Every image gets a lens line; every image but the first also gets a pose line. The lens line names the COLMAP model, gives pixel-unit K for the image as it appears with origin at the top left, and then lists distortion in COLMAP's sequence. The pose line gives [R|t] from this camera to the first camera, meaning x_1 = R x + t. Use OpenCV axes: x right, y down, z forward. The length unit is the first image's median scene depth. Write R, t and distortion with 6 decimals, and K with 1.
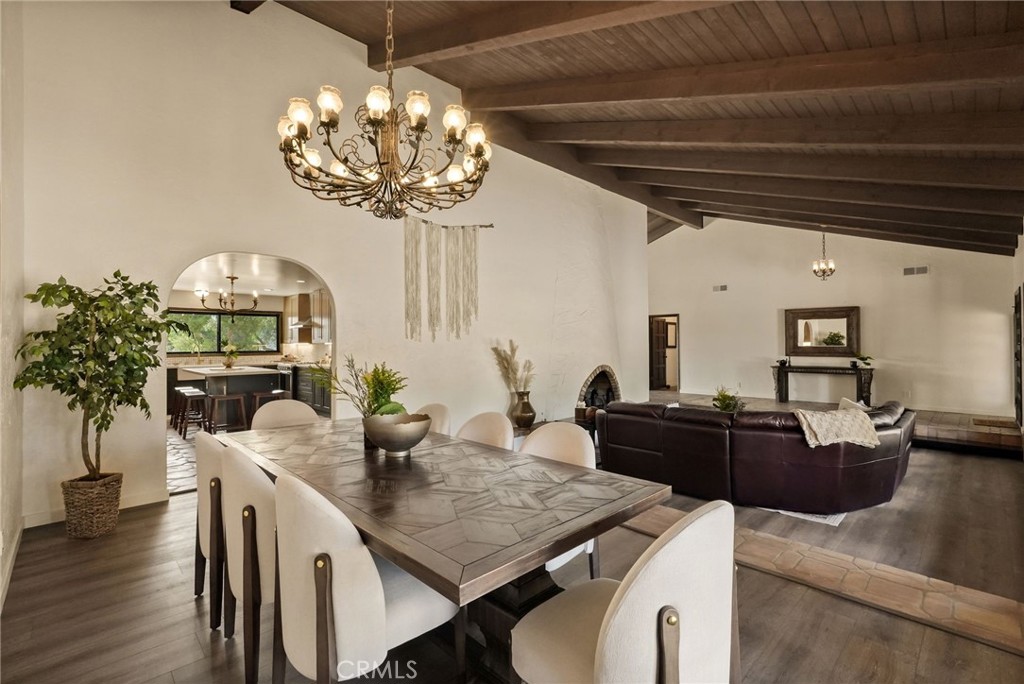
lens RADIAL K [[458.0, 0, 512.0], [0, 458.0, 342.0], [0, 0, 1]] dist [0.000651, 0.000051]
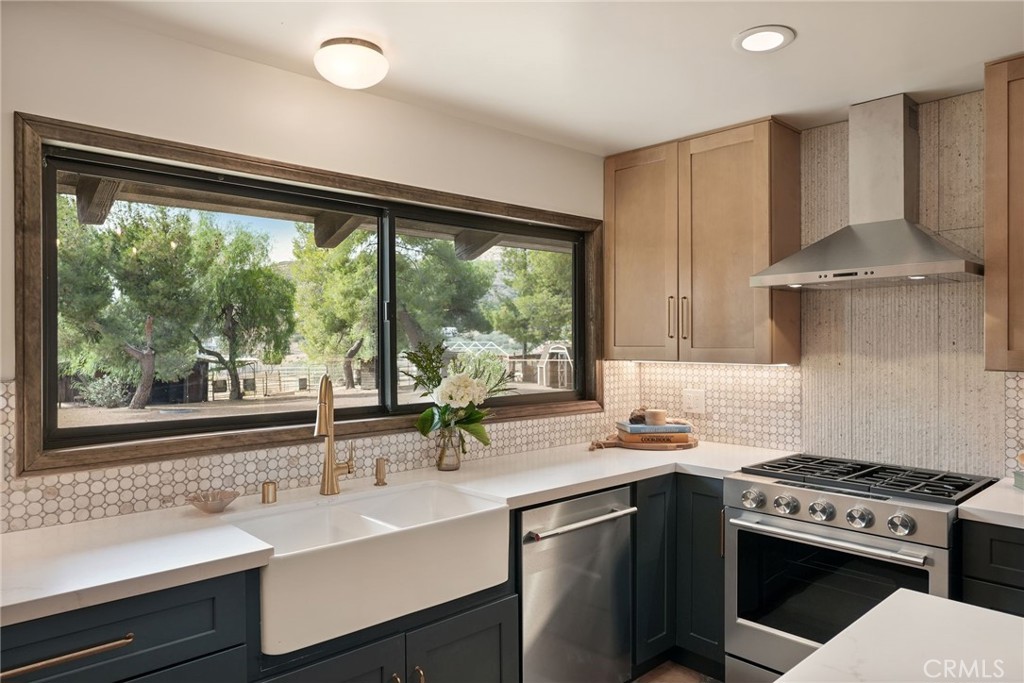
lens RADIAL K [[685.3, 0, 512.0], [0, 685.3, 341.5], [0, 0, 1]] dist [-0.003895, 0.002354]
pose [[0.999702, 0.007183, -0.023351, -0.567012], [-0.007170, 0.999974, 0.000651, -0.006539], [0.023355, -0.000483, 0.999727, 0.696896]]
